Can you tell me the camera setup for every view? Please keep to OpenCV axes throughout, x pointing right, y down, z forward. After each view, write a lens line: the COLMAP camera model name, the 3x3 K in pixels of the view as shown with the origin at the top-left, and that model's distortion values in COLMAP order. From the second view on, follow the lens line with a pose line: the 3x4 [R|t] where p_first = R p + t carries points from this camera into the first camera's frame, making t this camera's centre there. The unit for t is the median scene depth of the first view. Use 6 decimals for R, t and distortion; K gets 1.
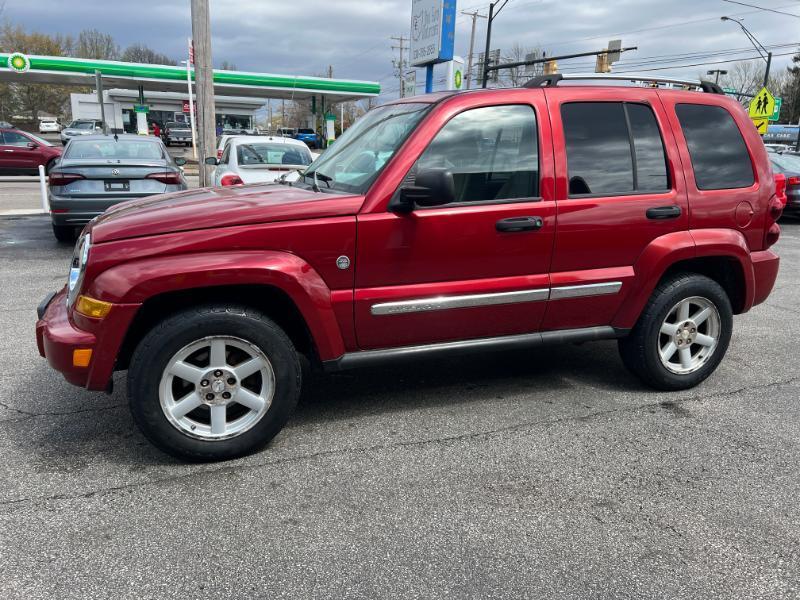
lens RADIAL K [[603.1, 0, 401.8], [0, 603.1, 298.8], [0, 0, 1]] dist [0.042187, -0.044925]
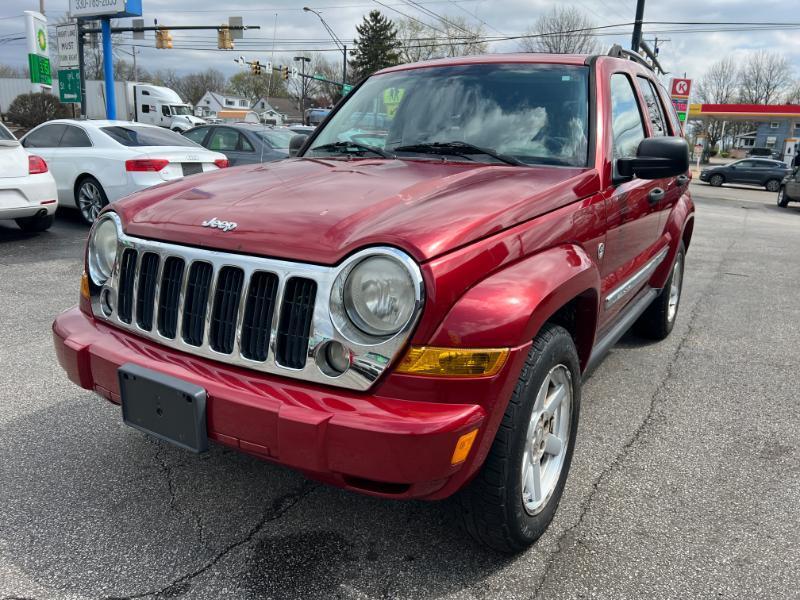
lens RADIAL K [[606.9, 0, 400.0], [0, 606.9, 300.0], [0, 0, 1]] dist [0.039425, -0.048067]
pose [[0.795726, -0.147197, 0.587498, -0.619002], [0.128672, 0.988959, 0.073506, -0.068260], [-0.591831, 0.017104, 0.805881, 0.370254]]
